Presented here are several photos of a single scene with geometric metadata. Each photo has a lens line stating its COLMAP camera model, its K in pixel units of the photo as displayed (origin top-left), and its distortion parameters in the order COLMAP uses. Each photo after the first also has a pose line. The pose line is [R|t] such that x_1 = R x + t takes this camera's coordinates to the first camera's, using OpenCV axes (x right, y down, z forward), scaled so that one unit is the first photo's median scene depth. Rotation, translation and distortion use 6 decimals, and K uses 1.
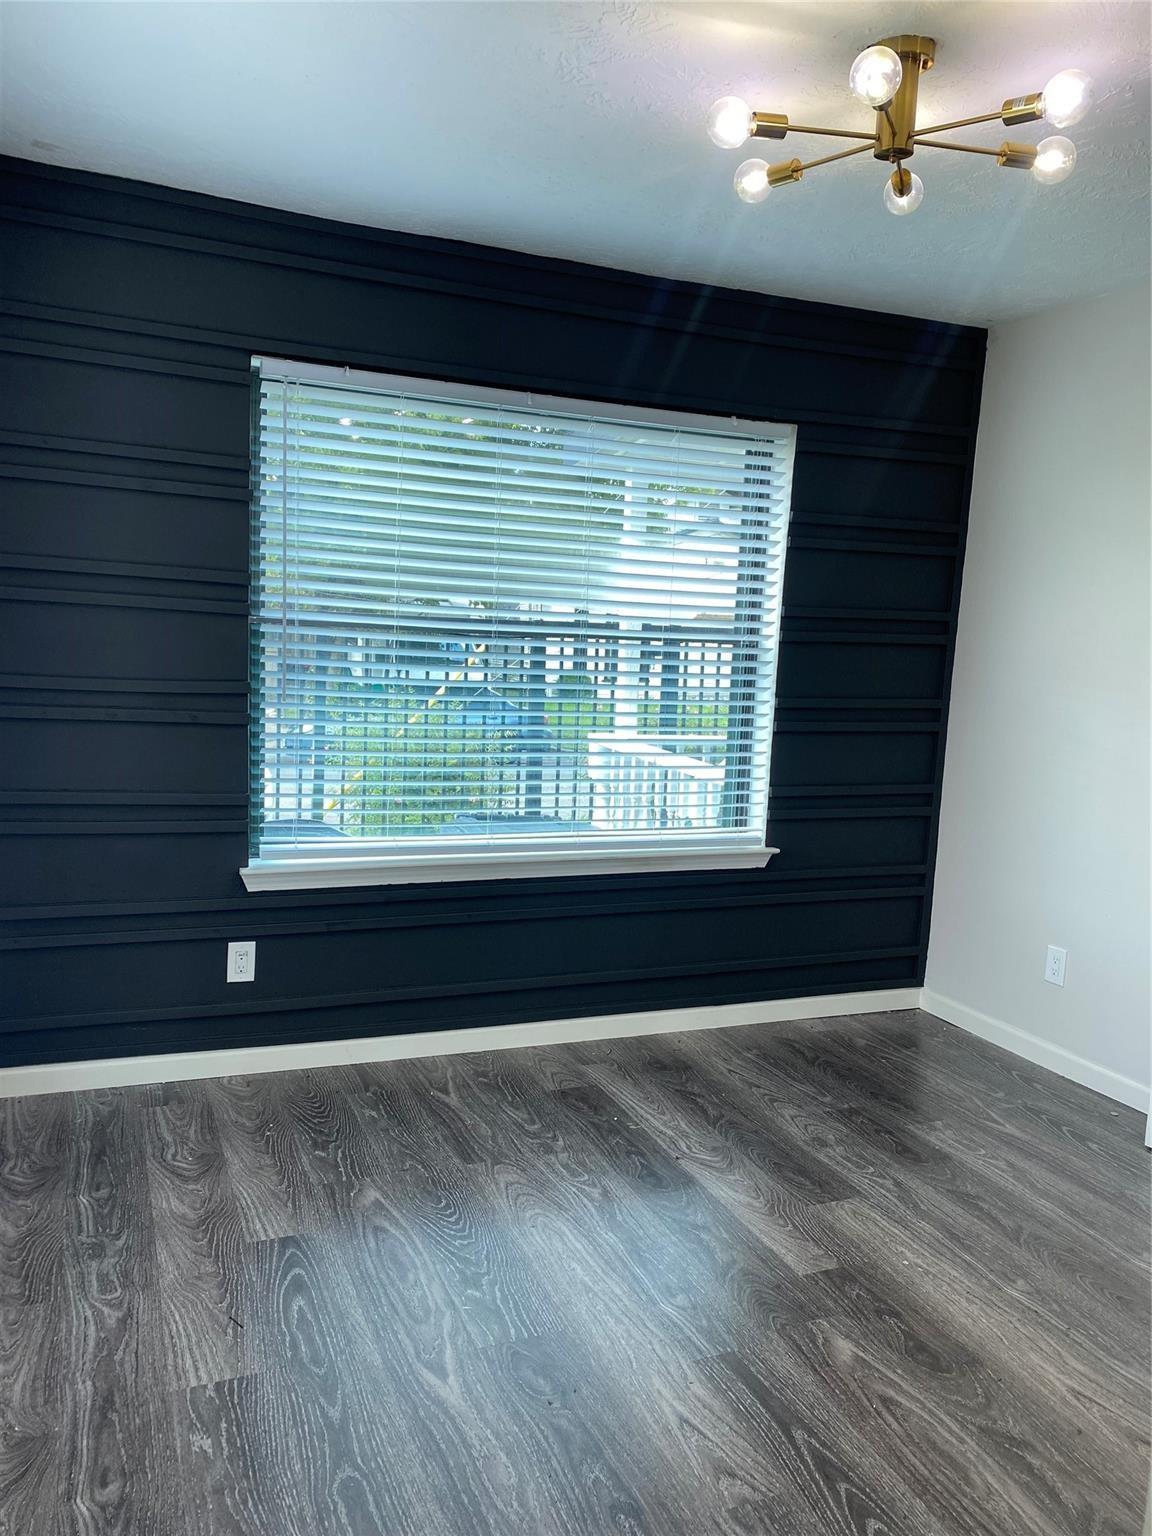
lens RADIAL K [[1171.6, 0, 576.0], [0, 1171.6, 768.0], [0, 0, 1]] dist [0.079314, -0.088189]
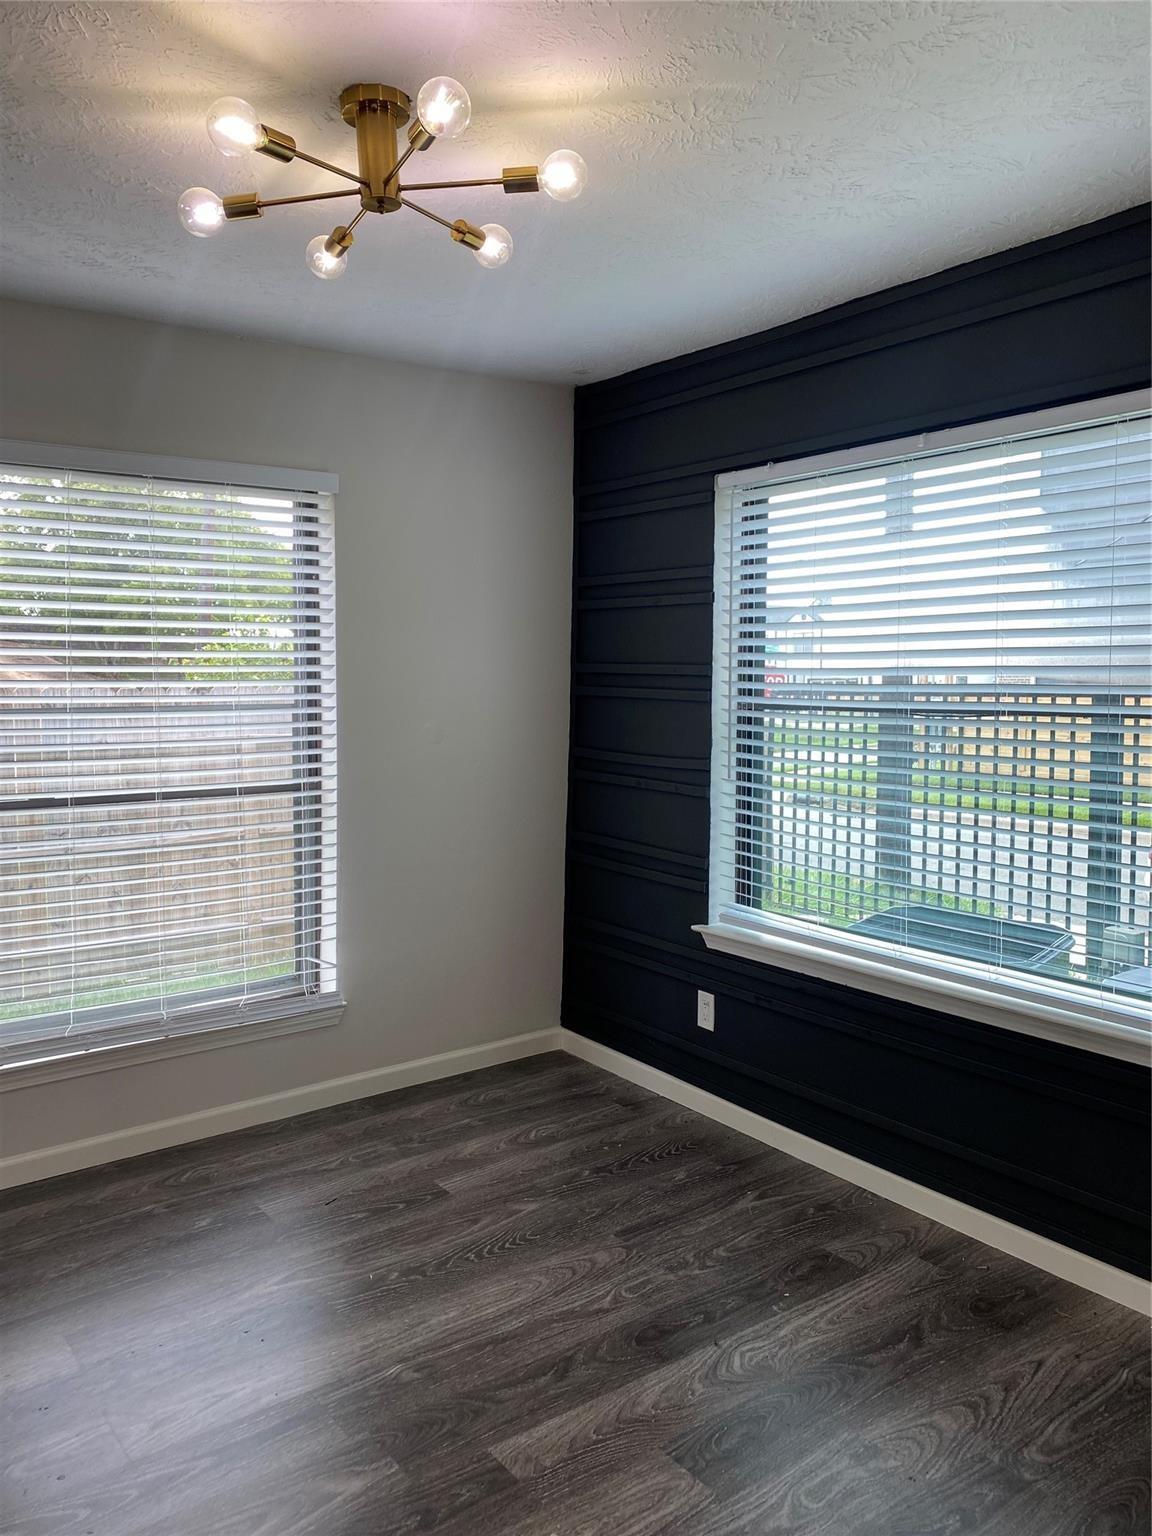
lens RADIAL K [[1171.6, 0, 576.0], [0, 1171.6, 768.0], [0, 0, 1]] dist [0.079314, -0.088189]
pose [[0.238228, 0.021925, -0.970962, 0.789728], [-0.103108, 0.994666, -0.002838, -0.049930], [0.965720, 0.100790, 0.239218, 0.620035]]
